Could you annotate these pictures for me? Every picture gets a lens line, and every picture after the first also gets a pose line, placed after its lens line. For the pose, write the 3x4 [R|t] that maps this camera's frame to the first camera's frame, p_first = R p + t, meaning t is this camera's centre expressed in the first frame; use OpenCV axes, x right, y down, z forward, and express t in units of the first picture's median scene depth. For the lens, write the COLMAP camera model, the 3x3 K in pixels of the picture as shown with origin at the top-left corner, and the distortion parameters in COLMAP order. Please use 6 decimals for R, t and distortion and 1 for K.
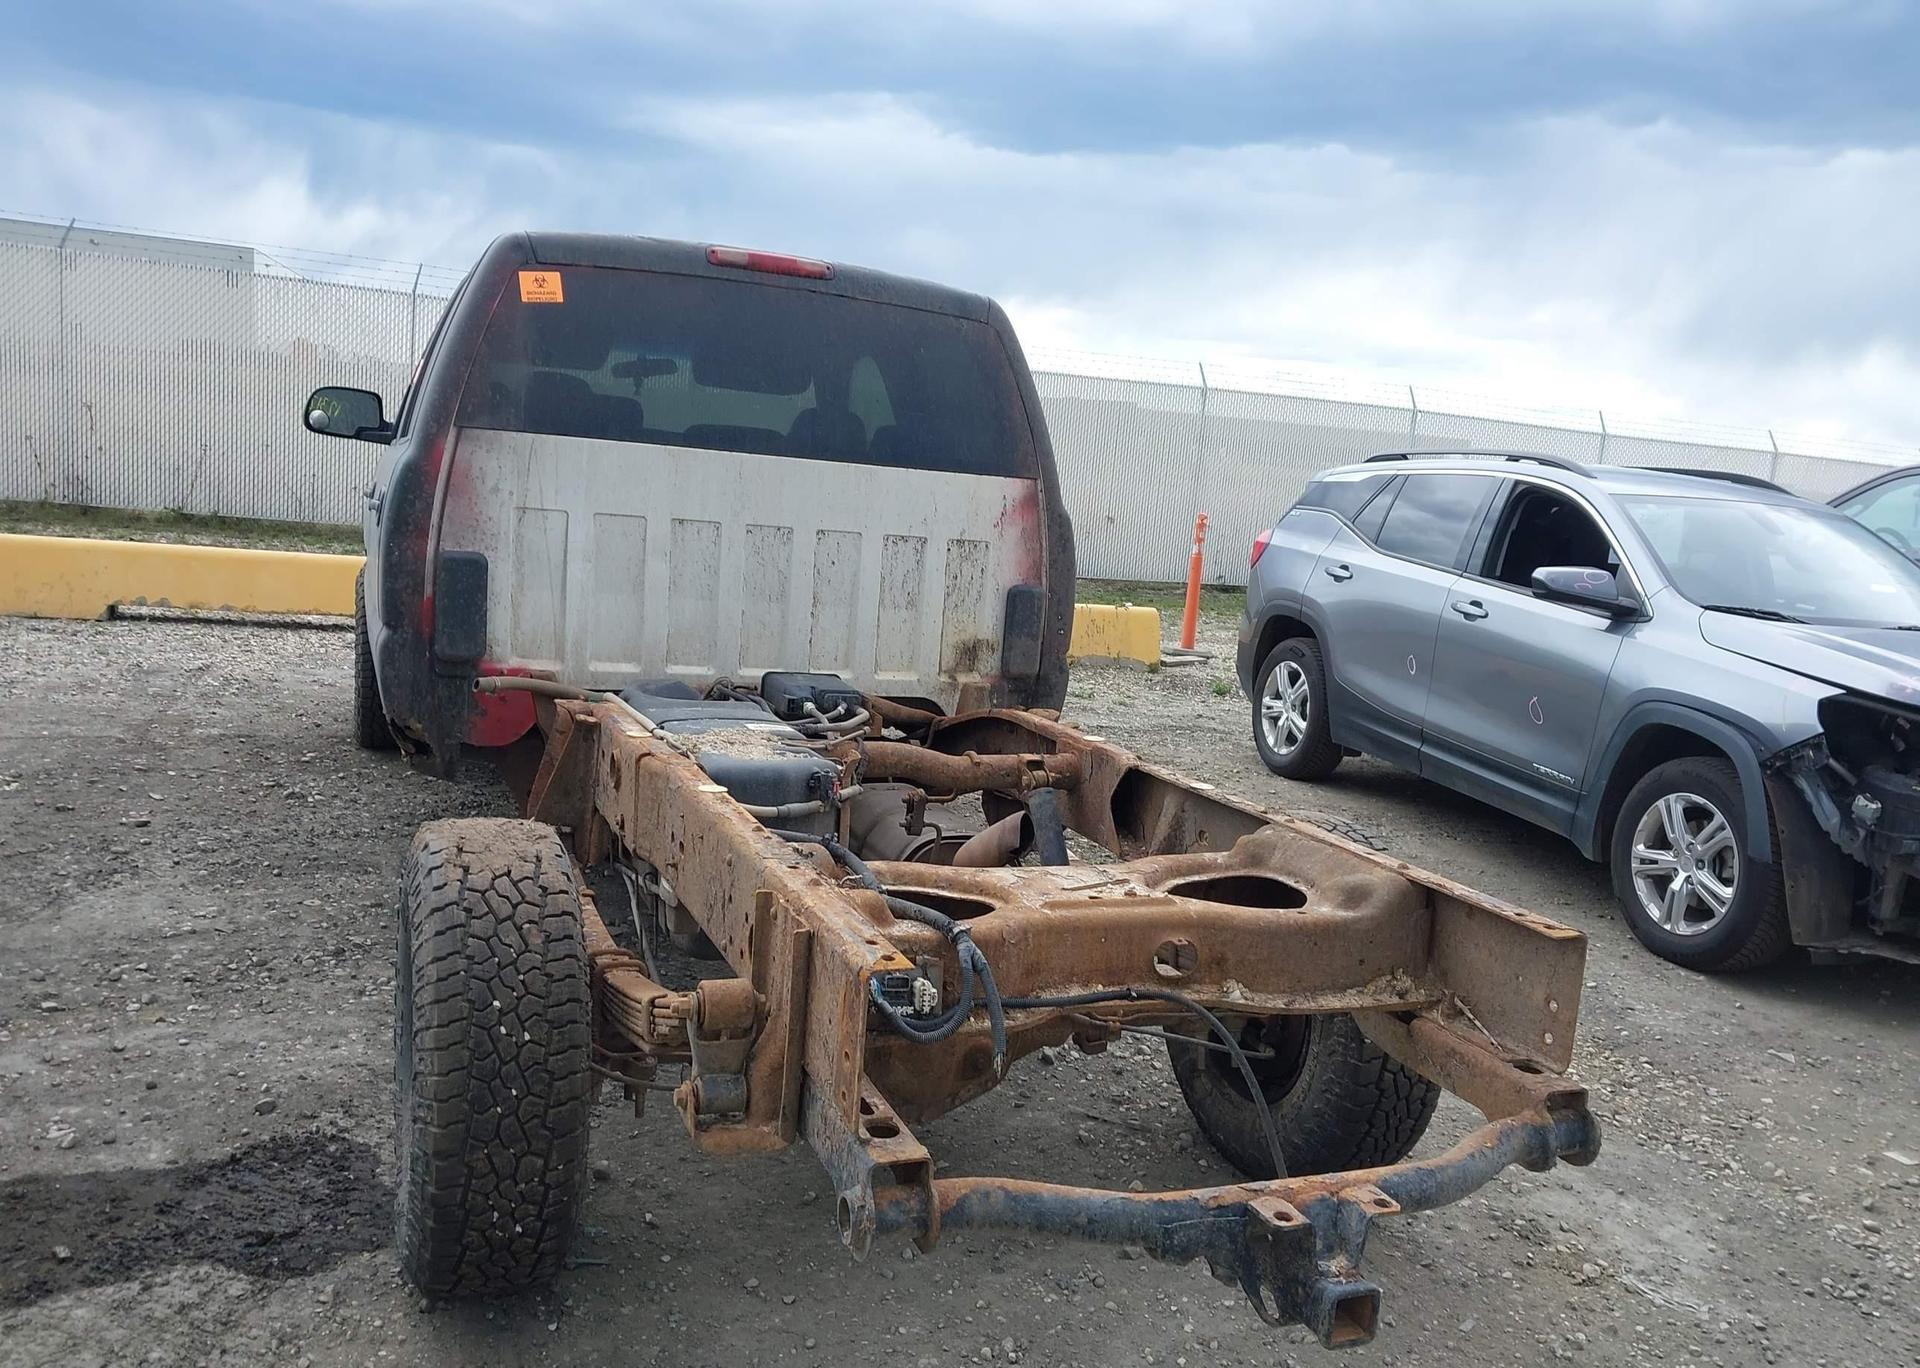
lens RADIAL K [[1553.2, 0, 954.2], [0, 1553.2, 671.4], [0, 0, 1]] dist [0.026712, -0.019057]
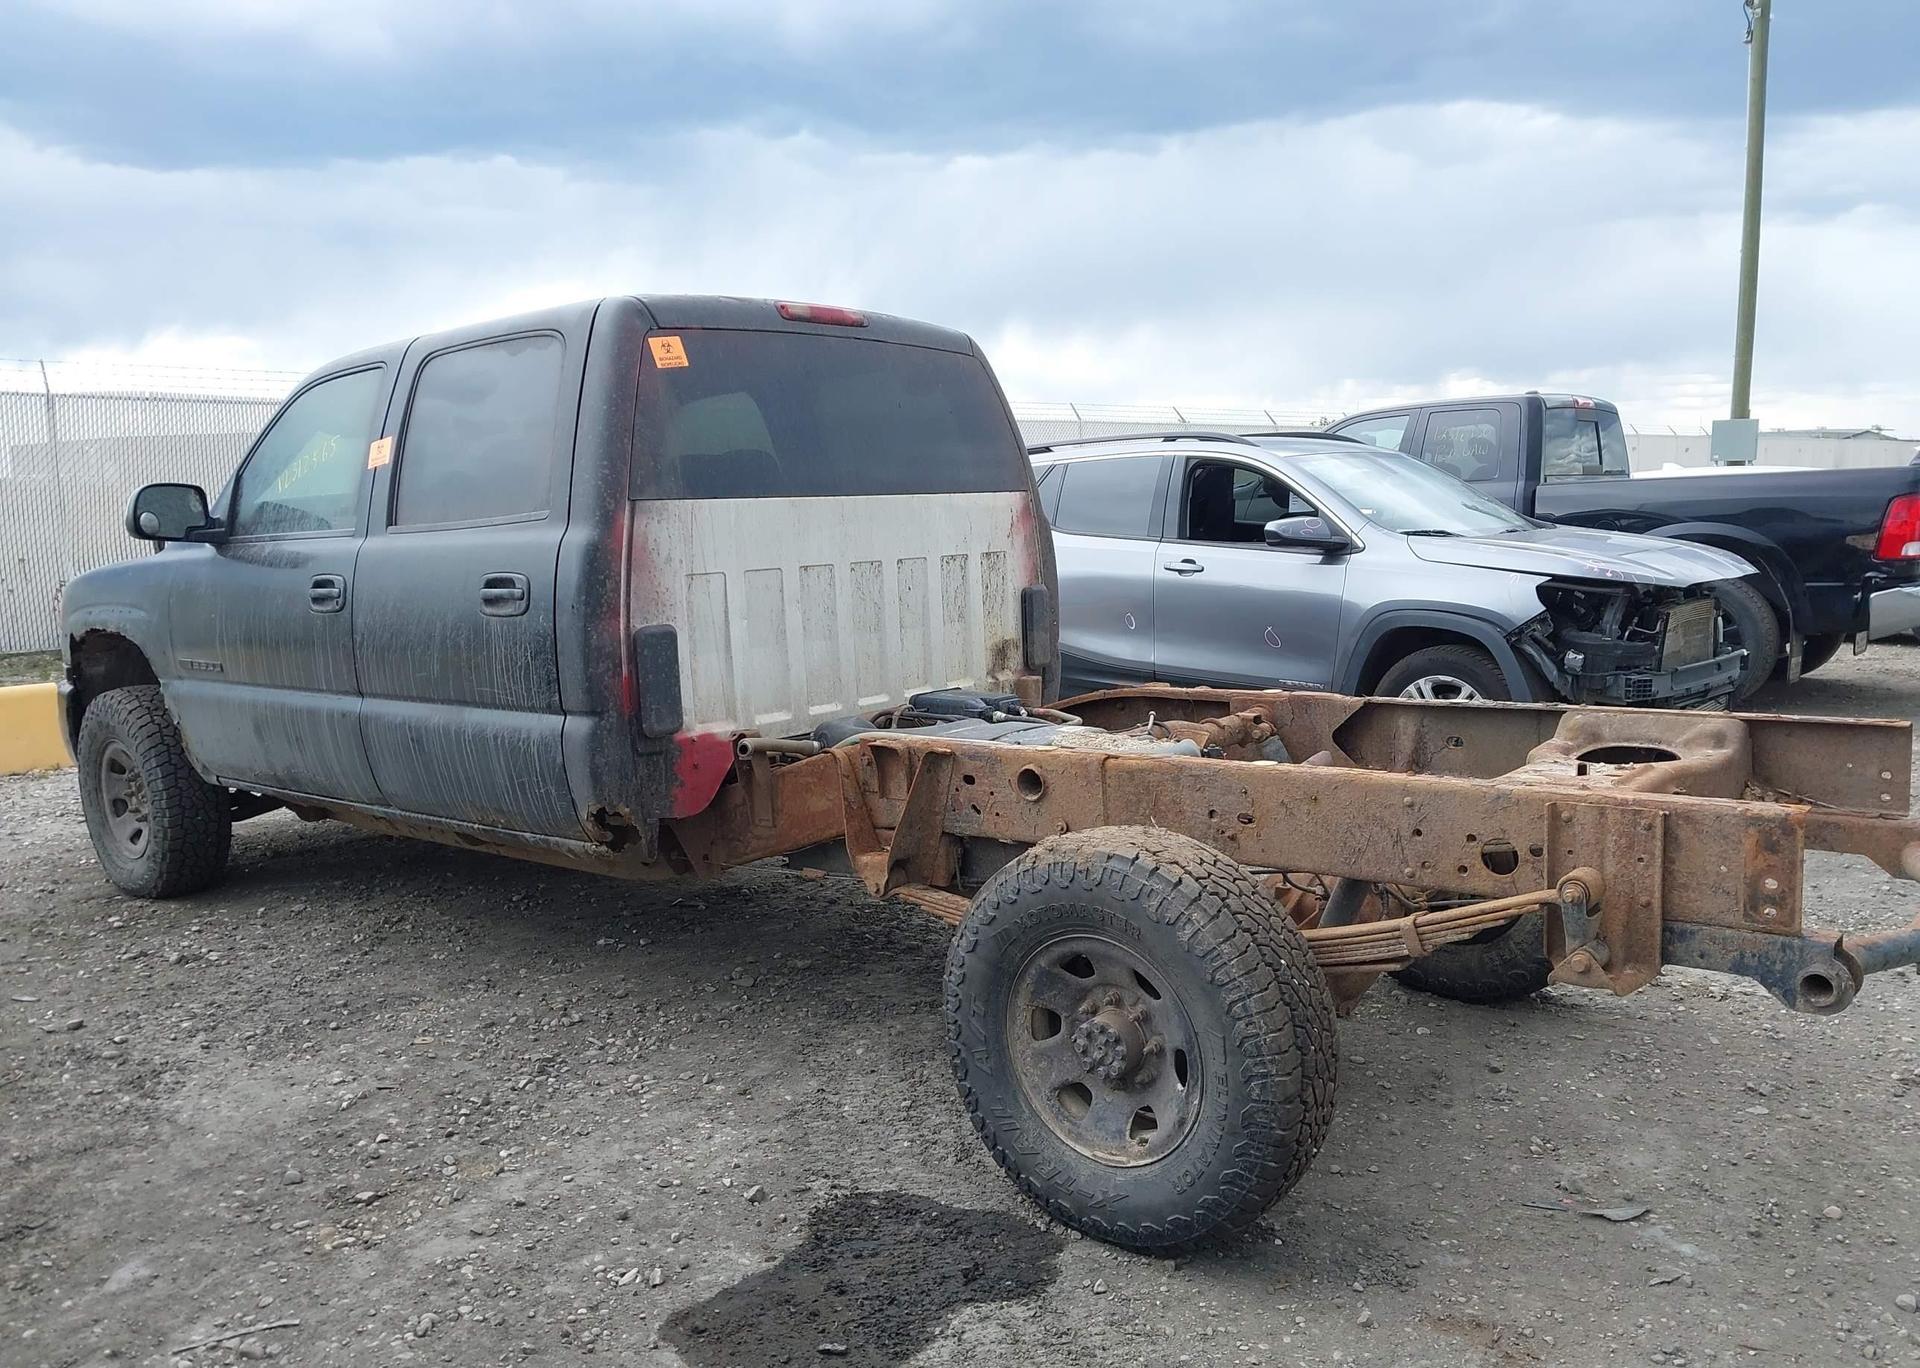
lens RADIAL K [[1559.7, 0, 950.4], [0, 1559.7, 669.0], [0, 0, 1]] dist [0.018299, -0.009142]
pose [[0.869606, -0.166153, 0.464951, -0.570490], [0.169652, 0.984895, 0.034655, -0.048314], [-0.463686, 0.048744, 0.884658, 0.040440]]
